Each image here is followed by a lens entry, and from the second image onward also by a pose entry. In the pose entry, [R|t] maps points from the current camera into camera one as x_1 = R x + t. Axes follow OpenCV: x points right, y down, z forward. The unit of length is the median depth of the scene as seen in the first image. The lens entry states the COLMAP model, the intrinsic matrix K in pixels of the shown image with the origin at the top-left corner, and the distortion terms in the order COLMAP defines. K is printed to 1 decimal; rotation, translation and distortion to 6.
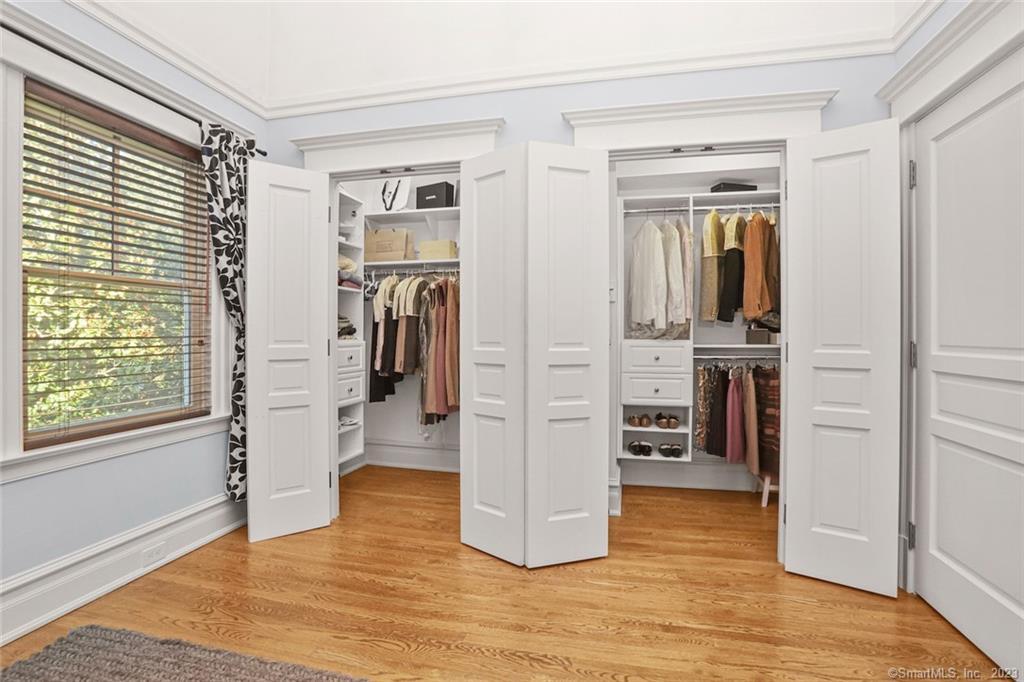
lens RADIAL K [[509.2, 0, 509.8], [0, 509.2, 337.8], [0, 0, 1]] dist [-0.041643, 0.022158]
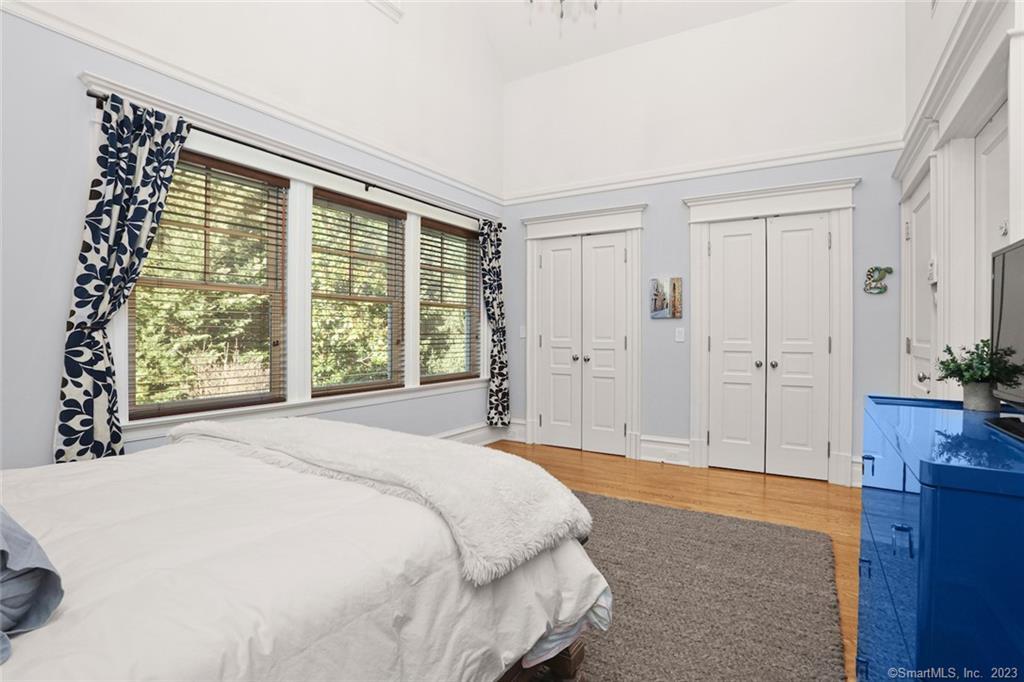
lens RADIAL K [[509.2, 0, 509.6], [0, 509.2, 339.5], [0, 0, 1]] dist [-0.041643, 0.022158]
pose [[0.946819, 0.002213, -0.321759, 0.097043], [0.000187, 0.999972, 0.007429, 0.003751], [0.321766, -0.007094, 0.946793, -0.717384]]
